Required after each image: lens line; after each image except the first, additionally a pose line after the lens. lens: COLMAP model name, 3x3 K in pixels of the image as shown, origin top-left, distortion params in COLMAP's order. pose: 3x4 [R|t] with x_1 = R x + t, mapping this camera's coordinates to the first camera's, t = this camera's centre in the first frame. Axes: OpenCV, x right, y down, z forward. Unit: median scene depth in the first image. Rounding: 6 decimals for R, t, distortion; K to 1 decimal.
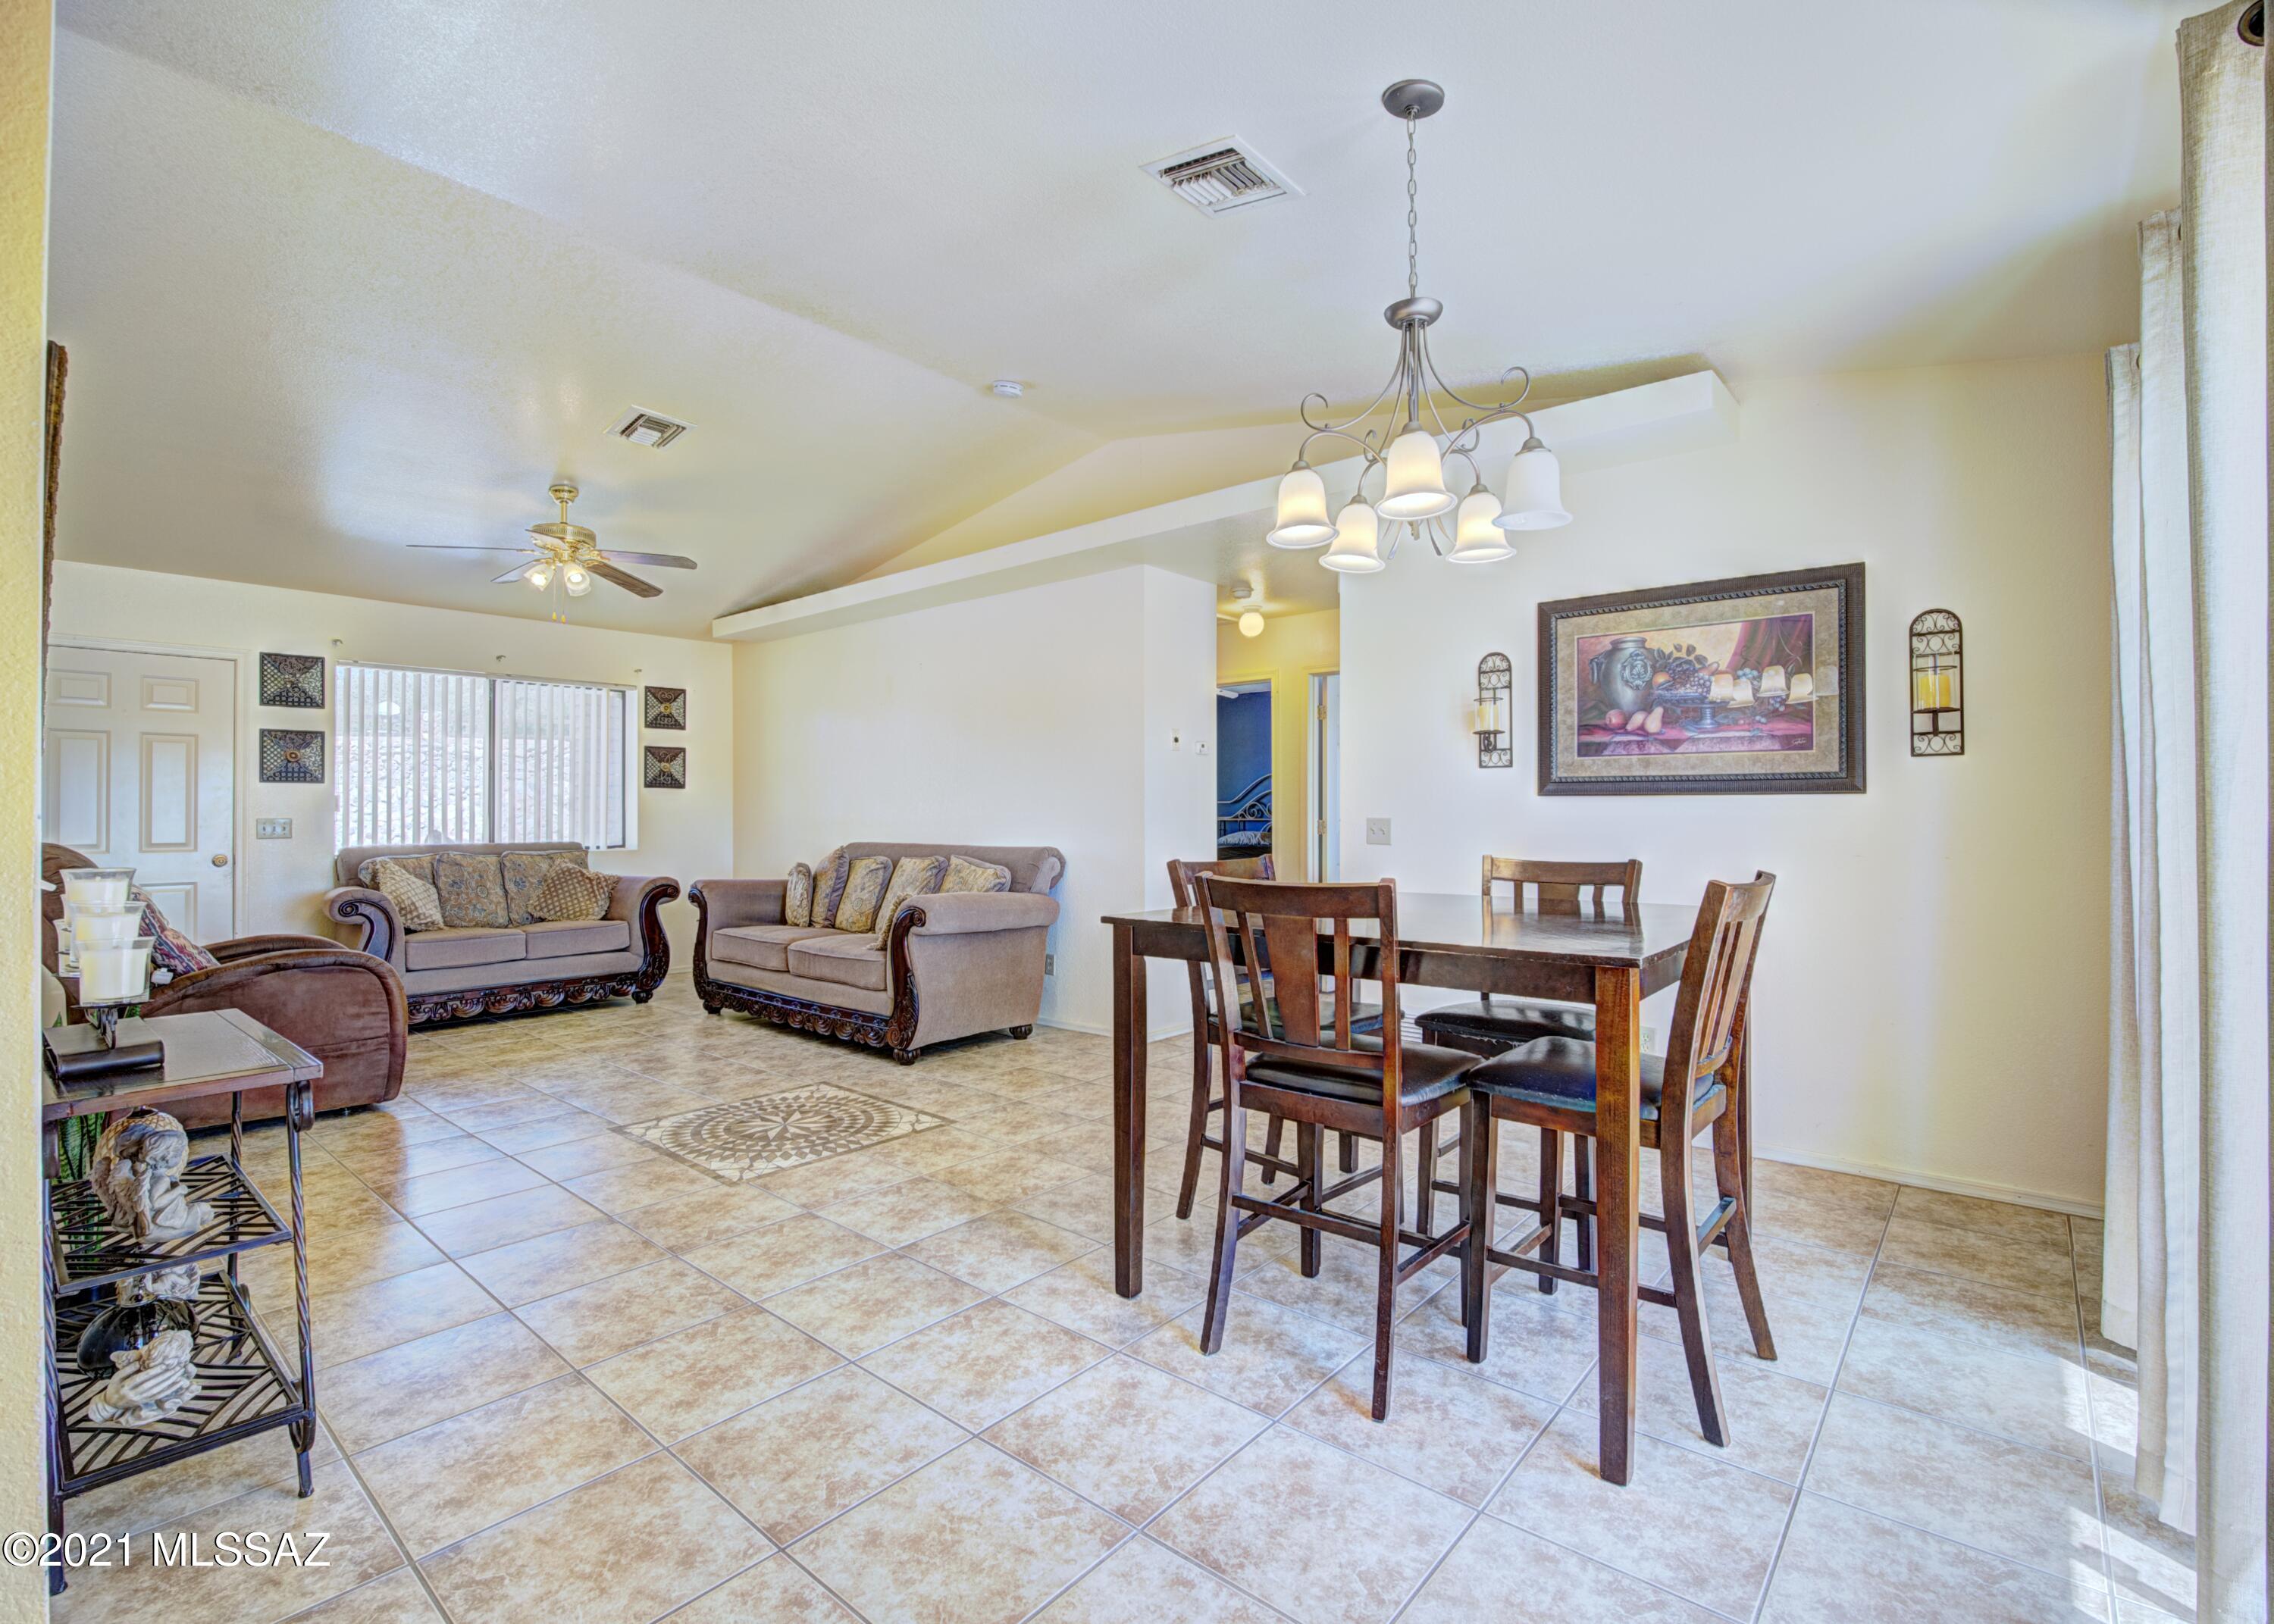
lens RADIAL K [[1021.1, 0, 1172.1], [0, 1021.1, 811.3], [0, 0, 1]] dist [-0.002956, -0.002879]
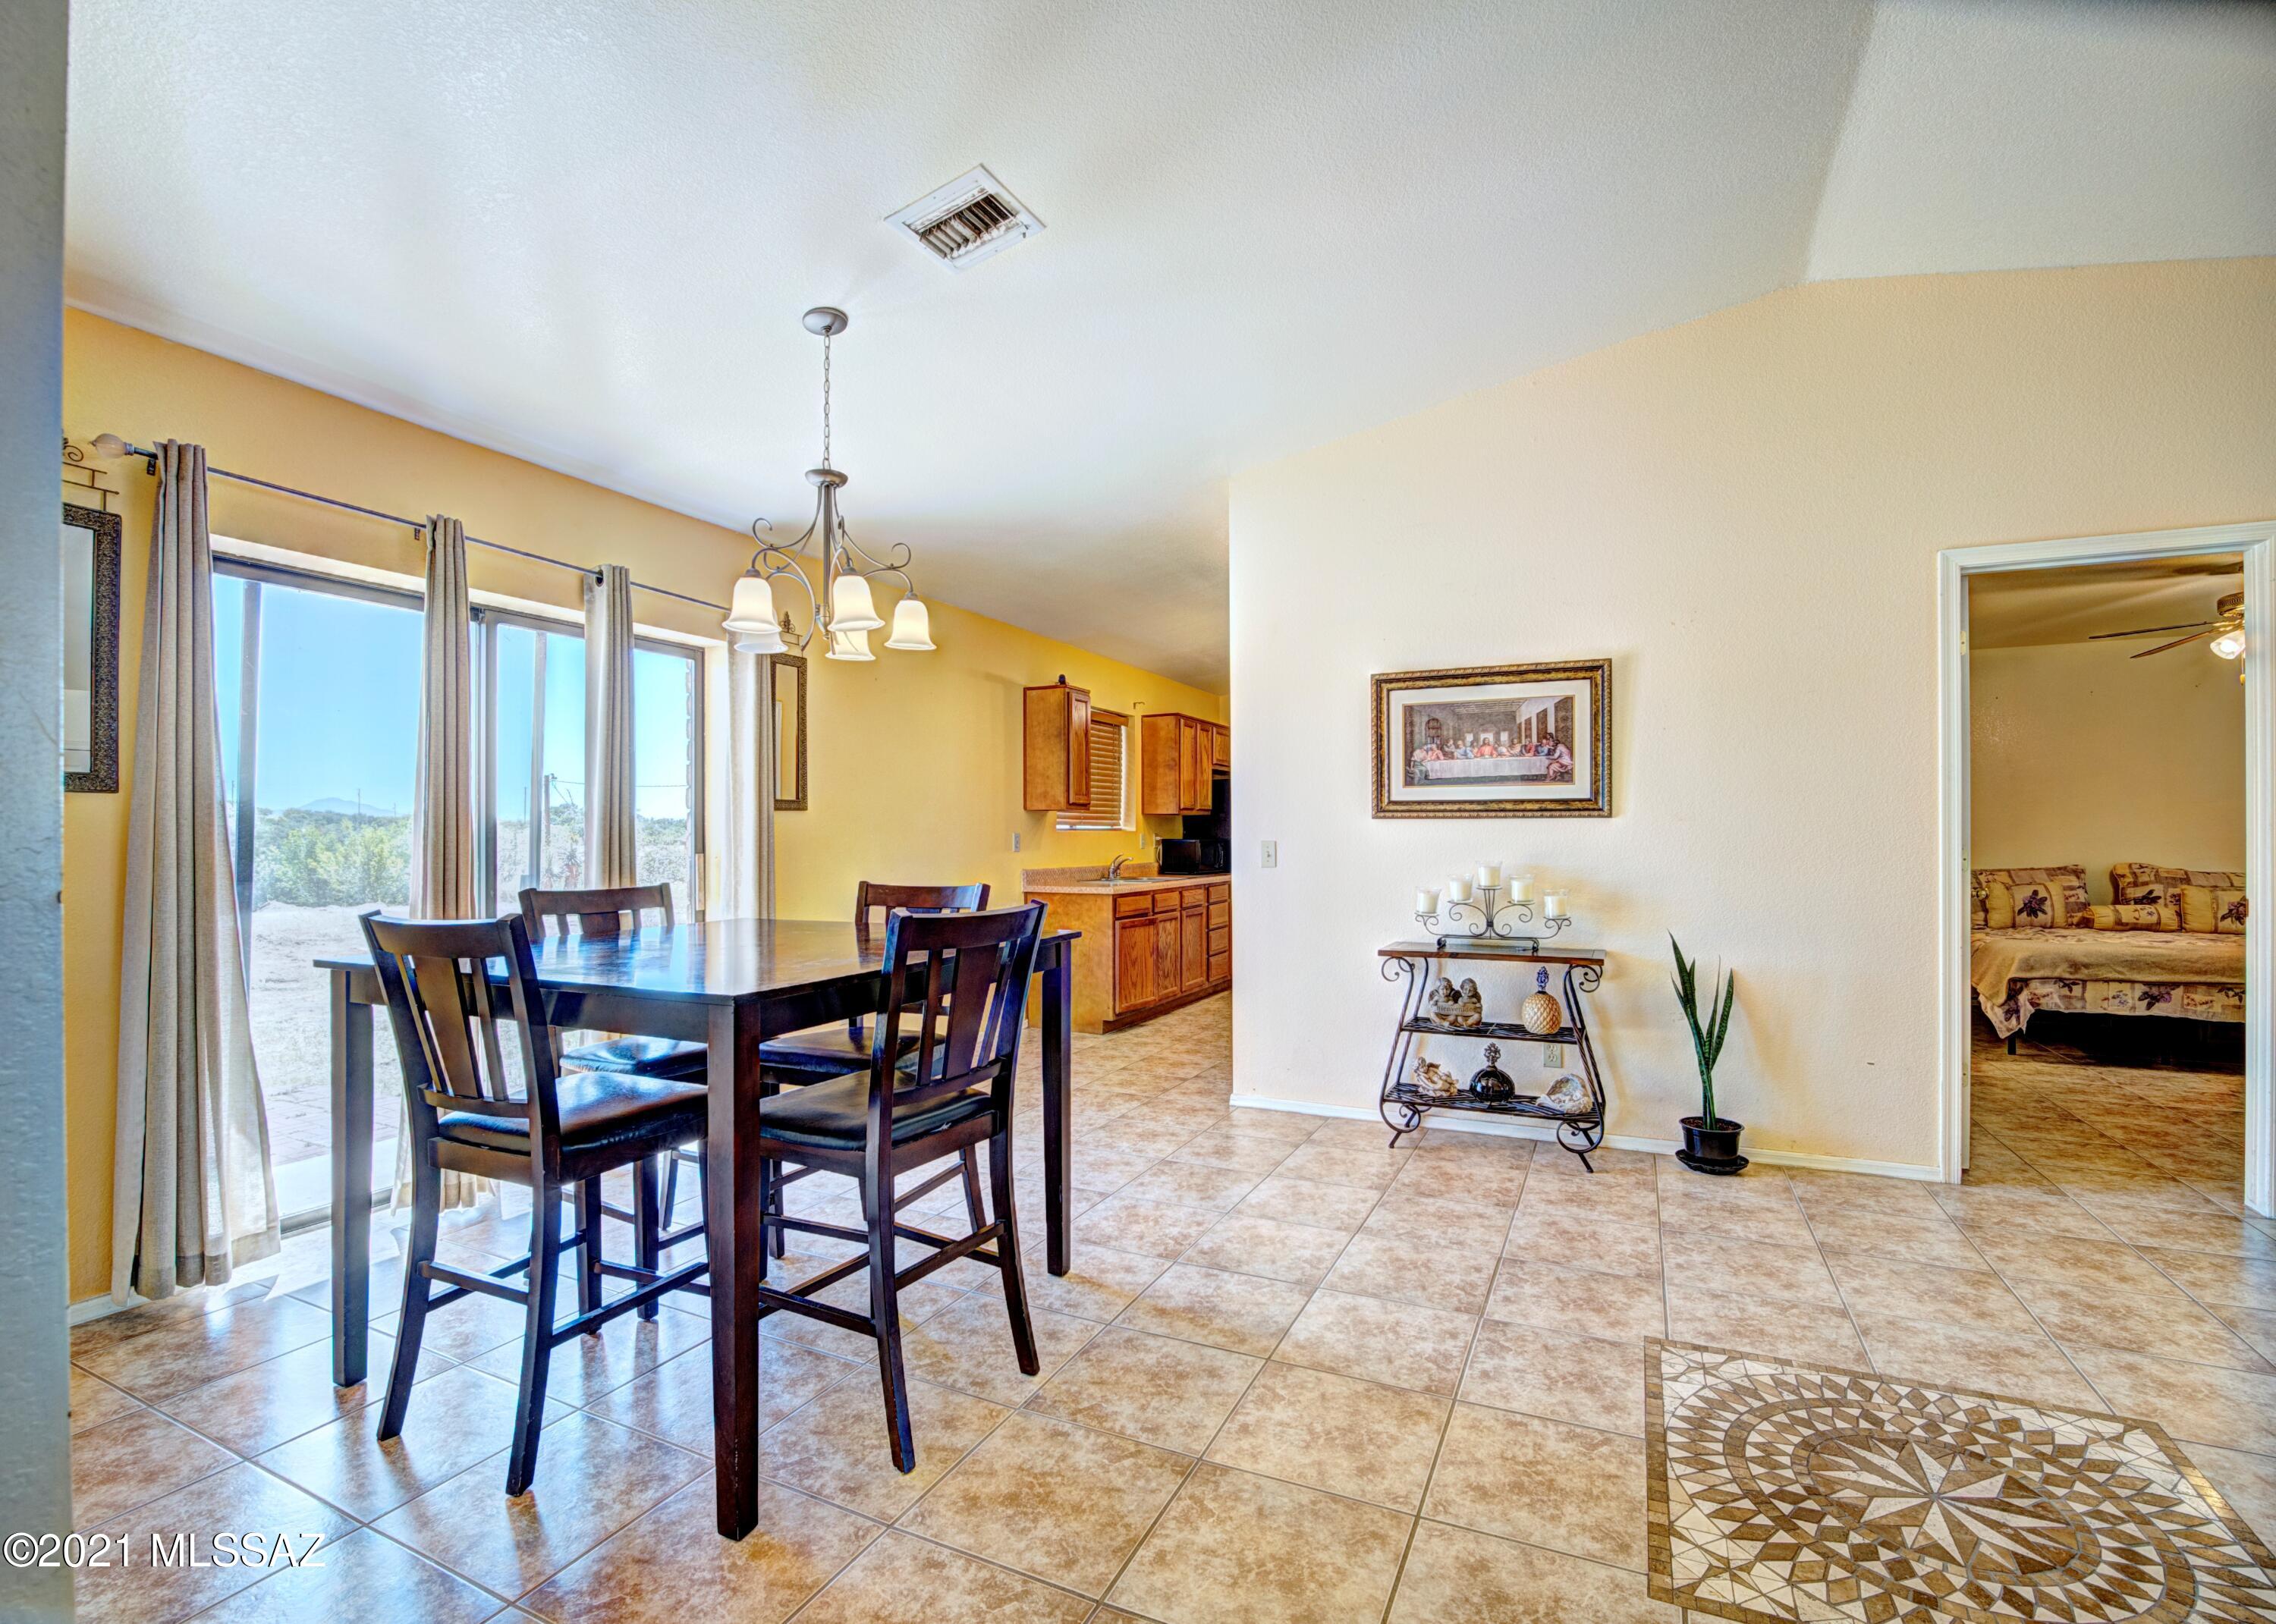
lens RADIAL K [[1022.0, 0, 1128.9], [0, 1022.0, 799.9], [0, 0, 1]] dist [-0.002956, -0.002879]
pose [[-0.975650, -0.002367, -0.219322, 0.055689], [0.005998, 0.999280, -0.037470, 0.001425], [0.219253, -0.037873, -0.974933, 0.918387]]
